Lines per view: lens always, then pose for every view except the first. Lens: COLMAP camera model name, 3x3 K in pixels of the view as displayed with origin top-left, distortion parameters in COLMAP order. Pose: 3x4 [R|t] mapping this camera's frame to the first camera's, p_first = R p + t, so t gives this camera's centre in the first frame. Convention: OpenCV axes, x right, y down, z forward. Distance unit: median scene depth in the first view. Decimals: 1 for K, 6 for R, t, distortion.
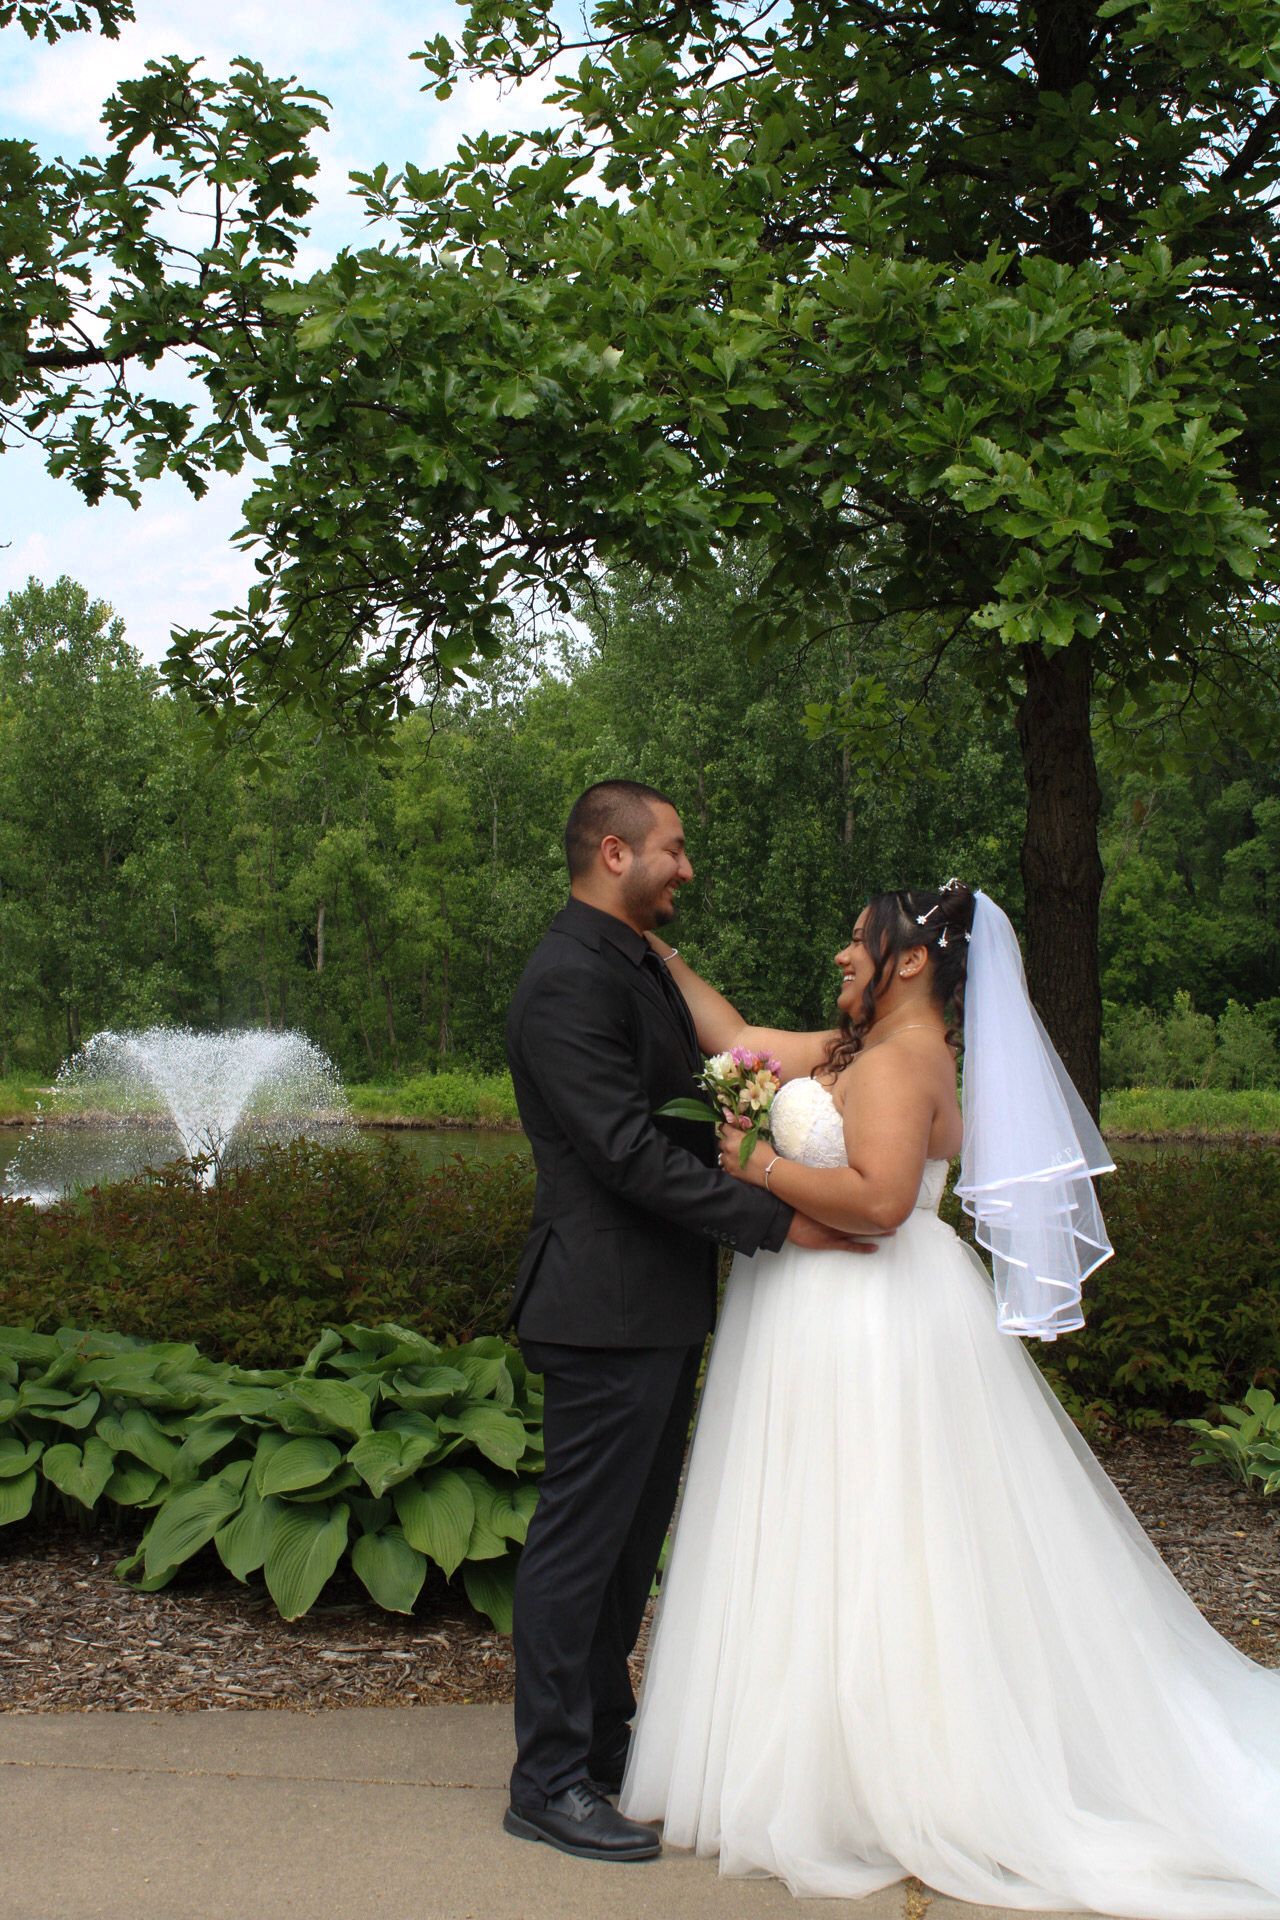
lens RADIAL K [[3802.9, 0, 640.0], [0, 3802.9, 960.0], [0, 0, 1]] dist [-0.189116, -1.133133]
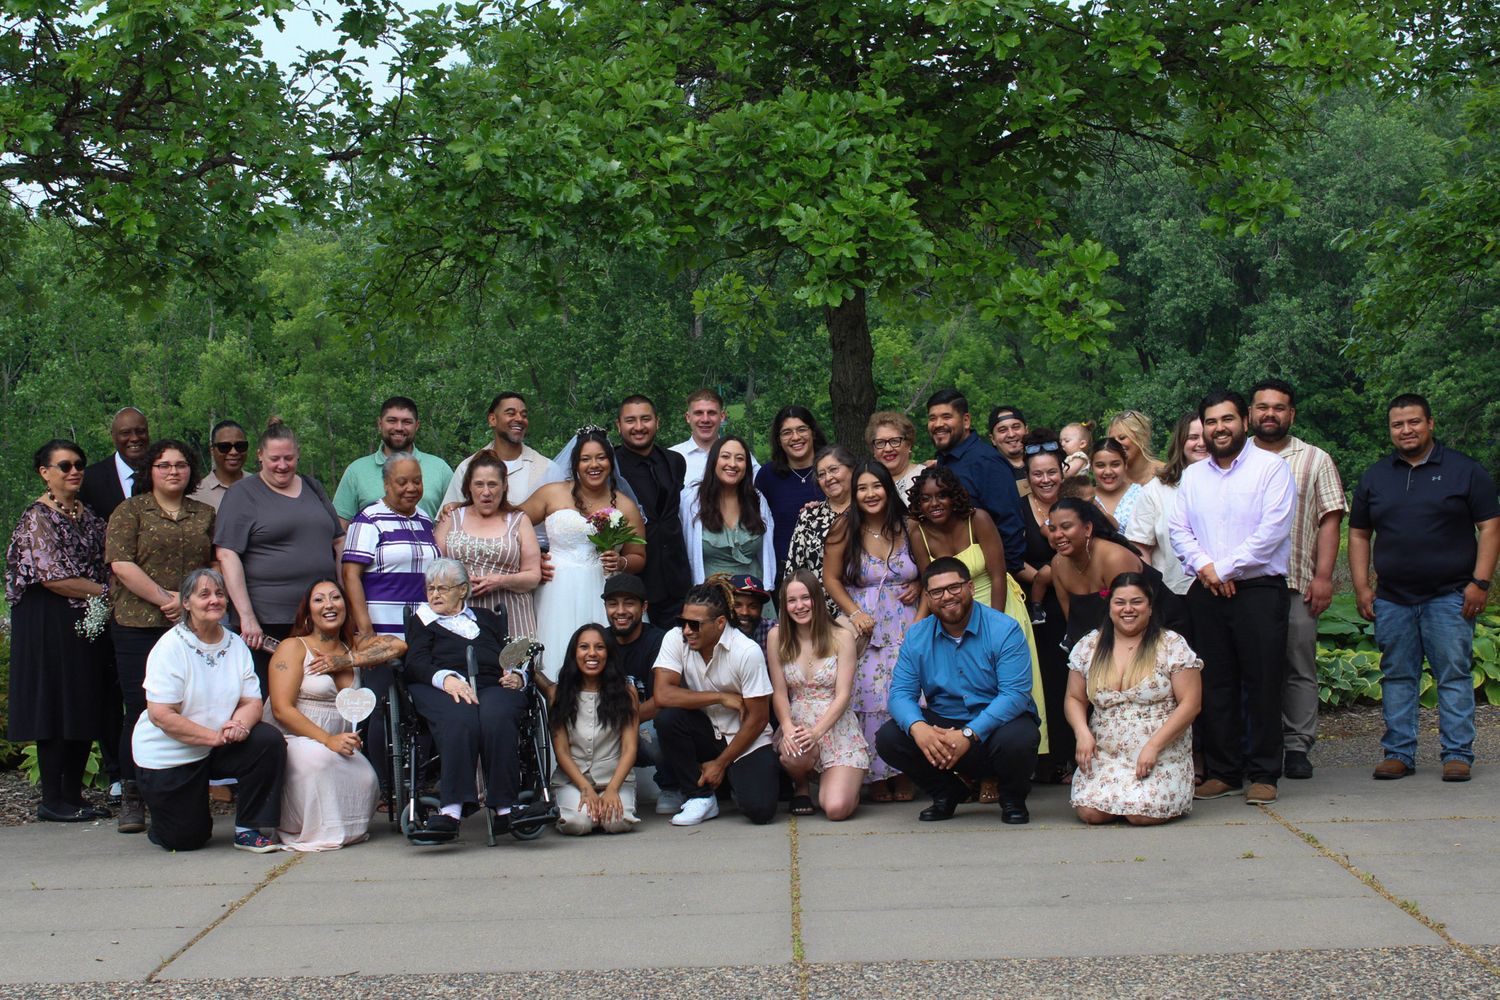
lens RADIAL K [[5100.3, 0, 750.0], [0, 5100.3, 500.0], [0, 0, 1]] dist [0.013137, 1.652069]
pose [[0.996447, -0.043878, 0.071885, -0.104657], [0.043018, 0.998984, 0.013467, -0.009131], [-0.072403, -0.010327, 0.997322, -1.312292]]
